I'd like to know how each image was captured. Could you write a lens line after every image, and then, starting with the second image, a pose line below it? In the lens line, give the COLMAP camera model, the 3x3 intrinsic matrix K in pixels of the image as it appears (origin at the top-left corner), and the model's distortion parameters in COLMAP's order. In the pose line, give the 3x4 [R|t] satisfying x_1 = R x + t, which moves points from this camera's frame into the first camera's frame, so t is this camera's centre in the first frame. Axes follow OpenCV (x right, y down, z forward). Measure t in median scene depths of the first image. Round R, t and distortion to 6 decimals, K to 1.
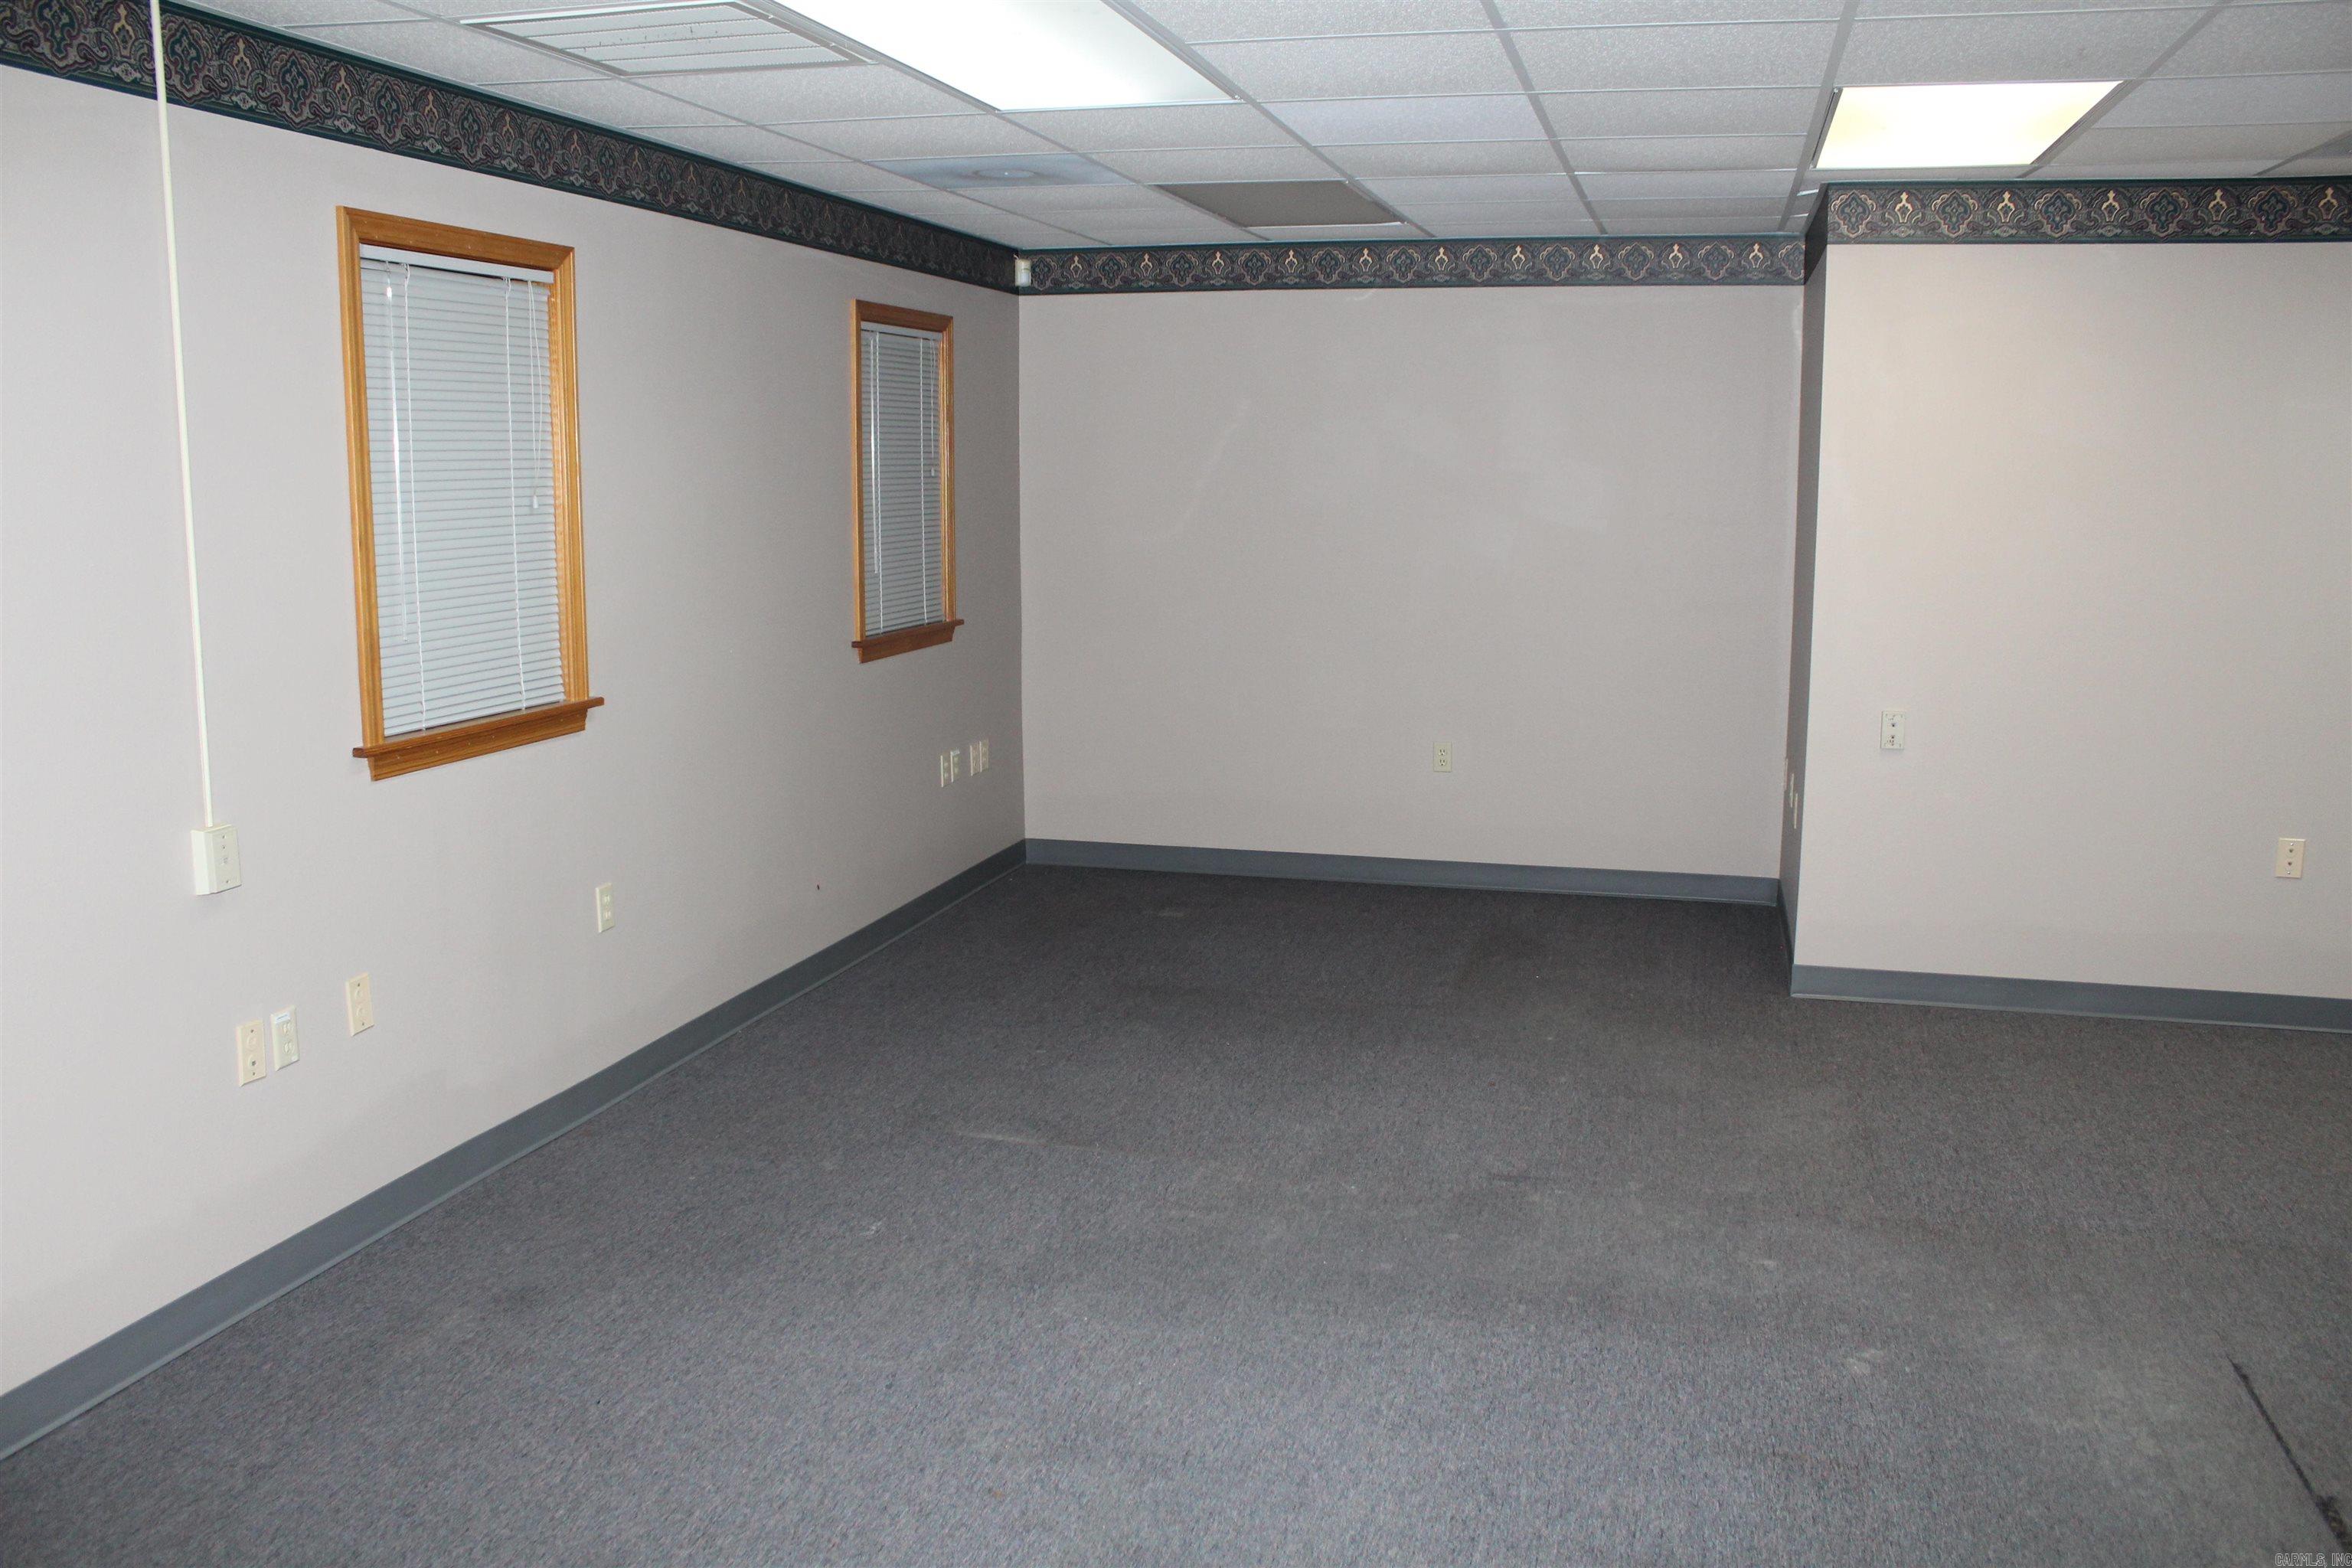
lens RADIAL K [[2027.1, 0, 1176.0], [0, 2027.1, 784.0], [0, 0, 1]] dist [-0.182501, 0.263349]
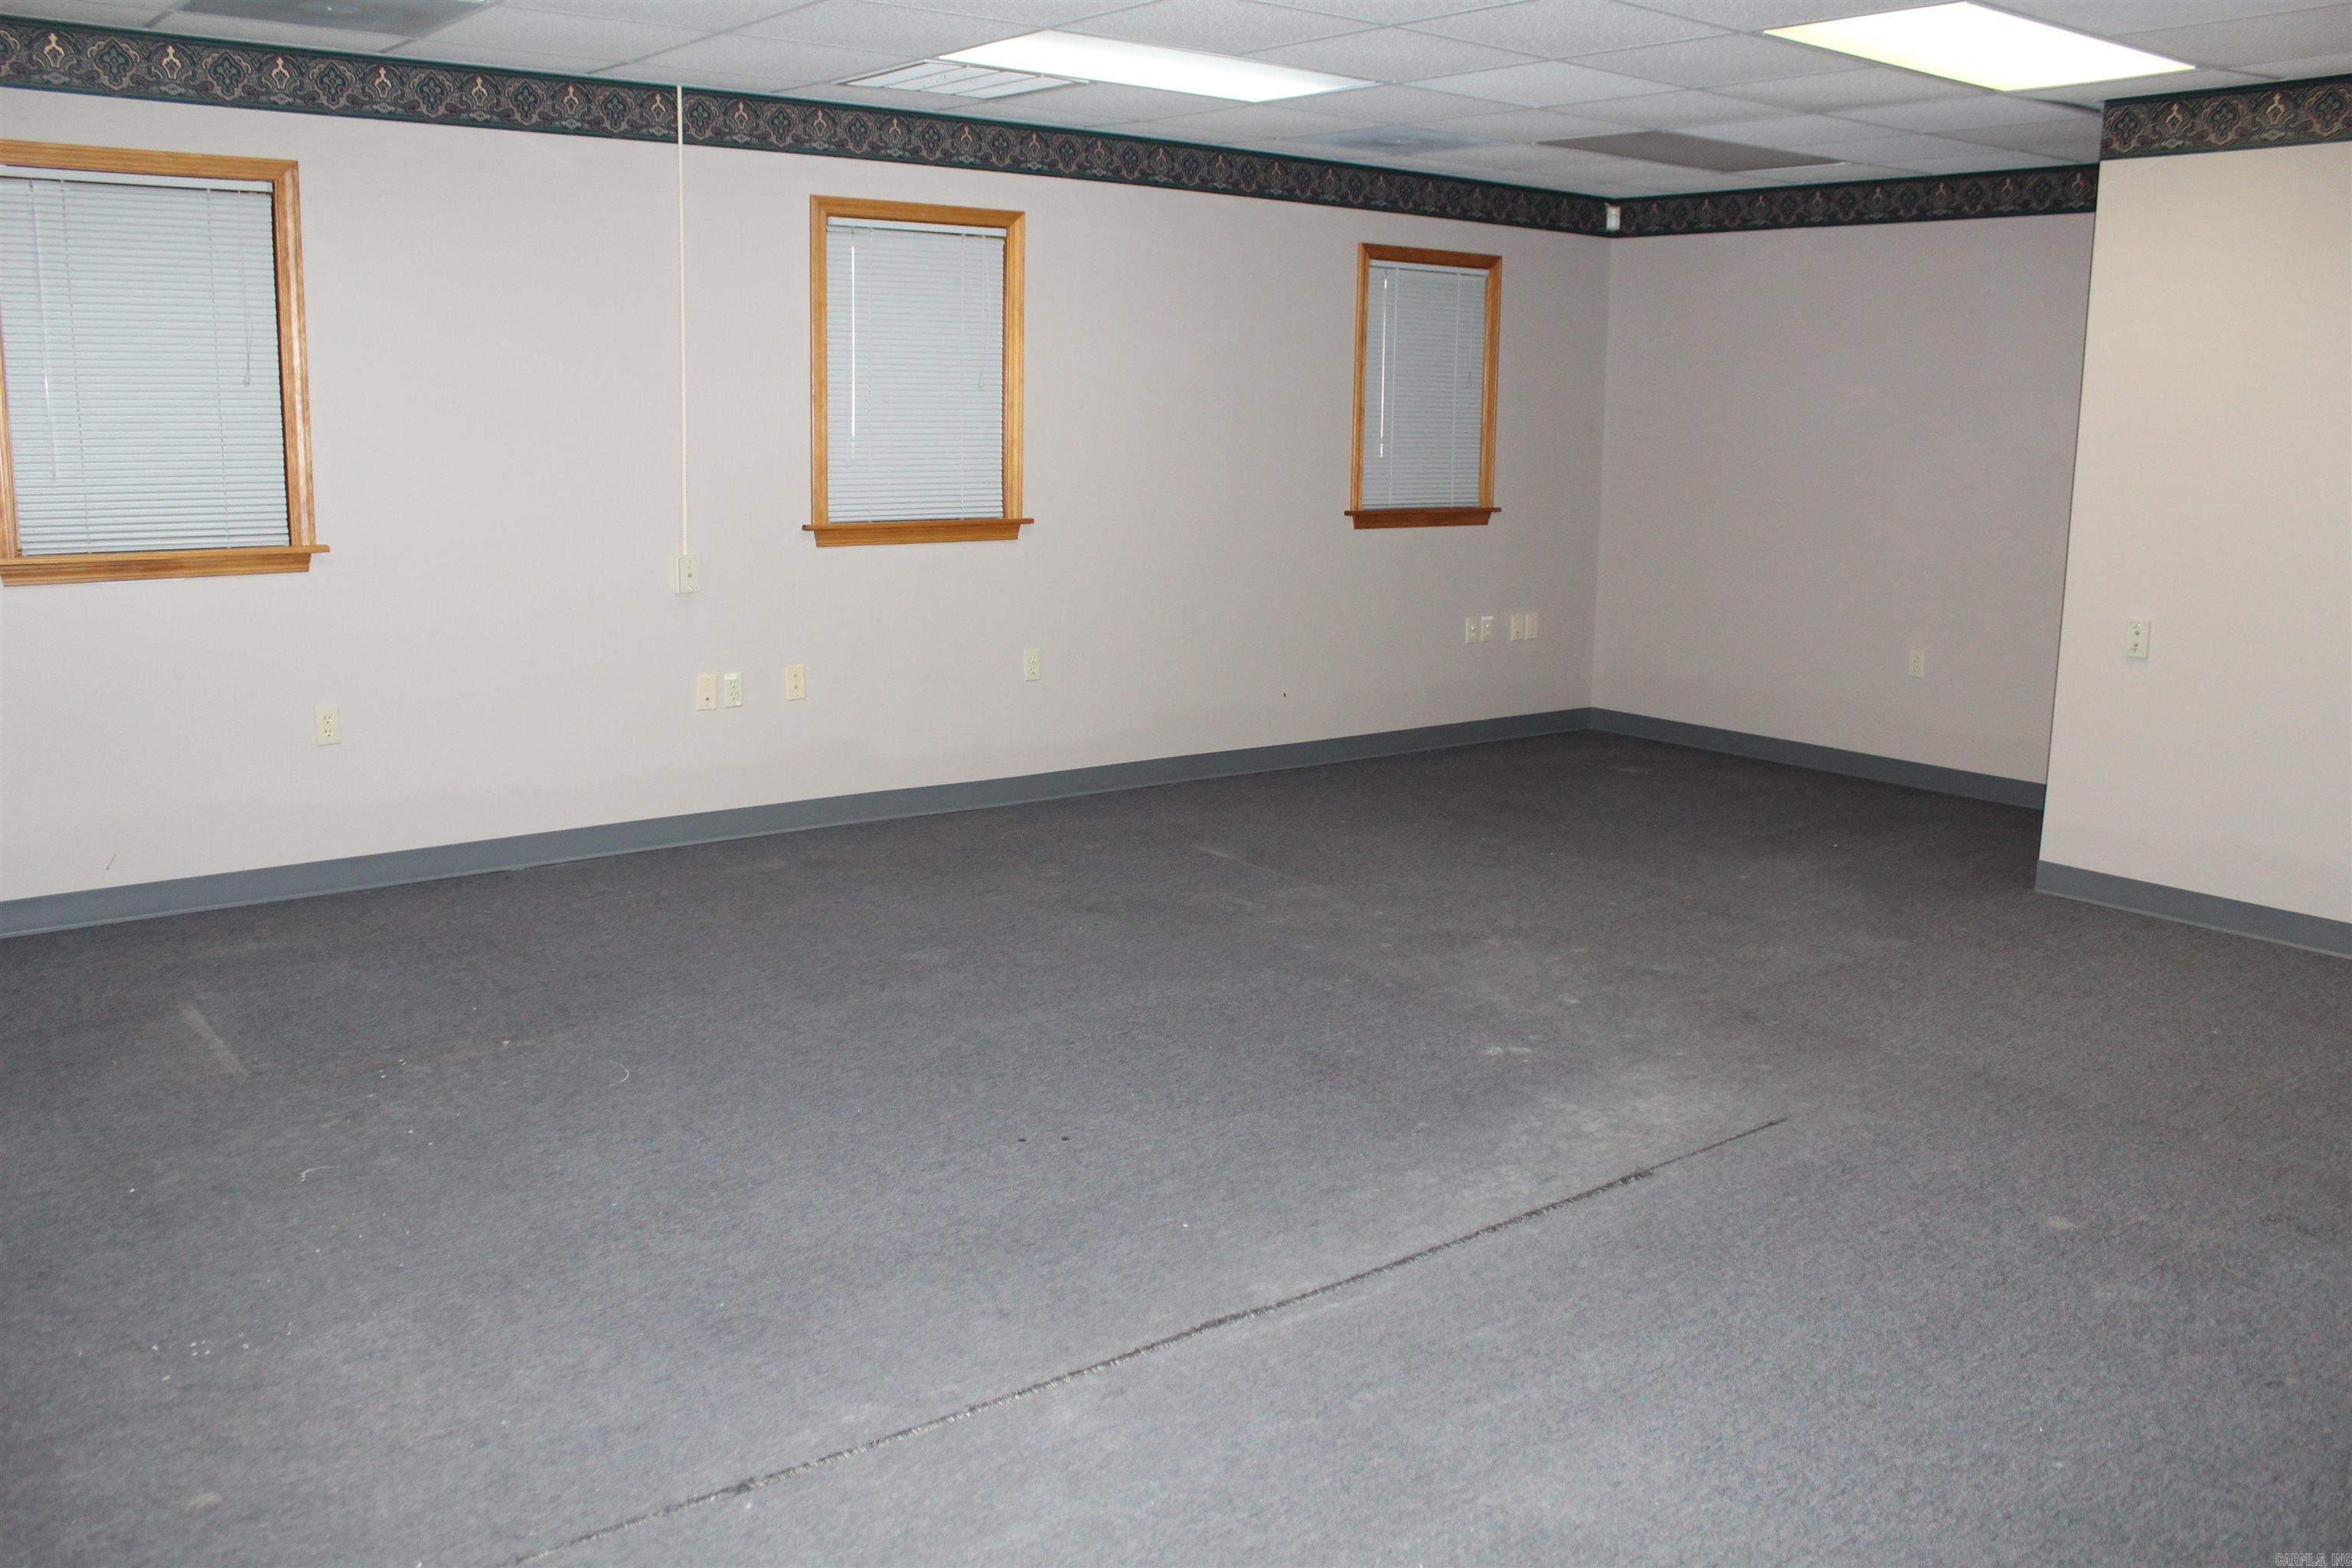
lens RADIAL K [[1987.3, 0, 1176.0], [0, 1987.3, 784.0], [0, 0, 1]] dist [-0.076071, 0.000490]
pose [[0.803742, 0.126541, -0.581366, 0.704738], [-0.112090, 0.991829, 0.060917, 0.052224], [0.584324, 0.016204, 0.811359, -0.130231]]
